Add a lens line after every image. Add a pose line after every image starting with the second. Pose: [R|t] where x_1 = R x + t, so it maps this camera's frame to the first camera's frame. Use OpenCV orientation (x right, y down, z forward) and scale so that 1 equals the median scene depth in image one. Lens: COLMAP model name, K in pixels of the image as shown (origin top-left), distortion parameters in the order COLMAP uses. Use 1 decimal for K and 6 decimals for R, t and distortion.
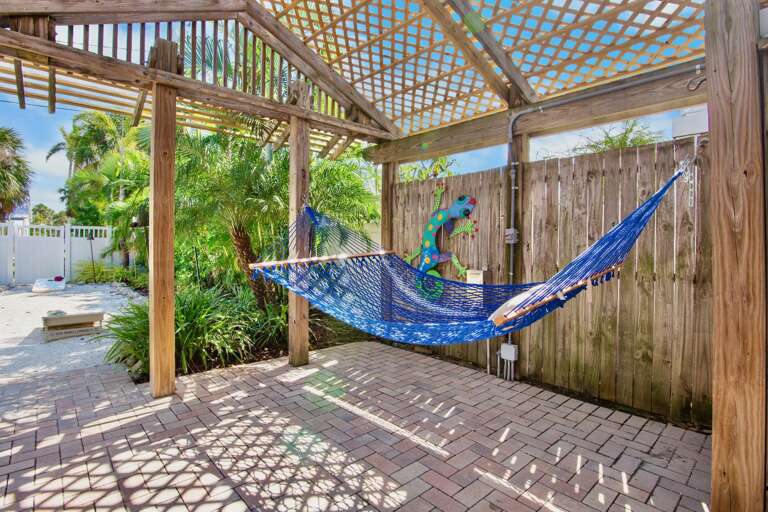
lens RADIAL K [[375.1, 0, 381.8], [0, 375.1, 248.8], [0, 0, 1]] dist [-0.017168, -0.000551]
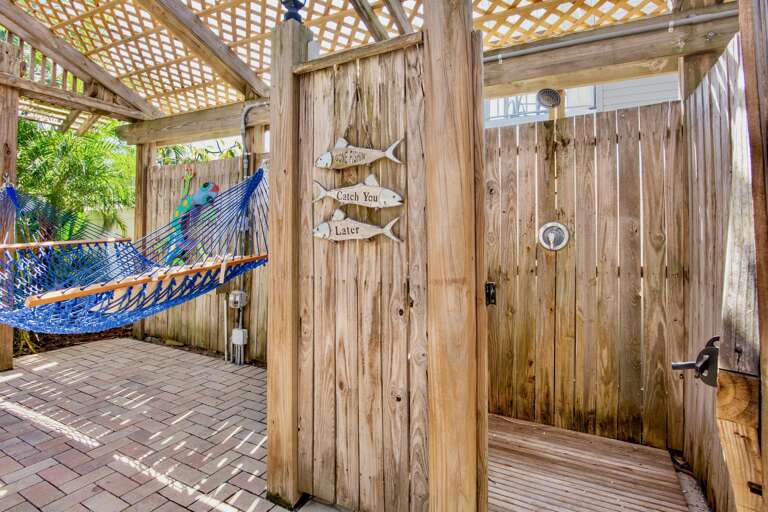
lens RADIAL K [[386.9, 0, 383.9], [0, 386.9, 229.2], [0, 0, 1]] dist [-0.019143, -0.000422]
pose [[0.941592, 0.007792, 0.336664, 0.333587], [-0.000200, 0.999745, -0.022580, 0.005022], [-0.336755, 0.021194, 0.941354, -0.123360]]
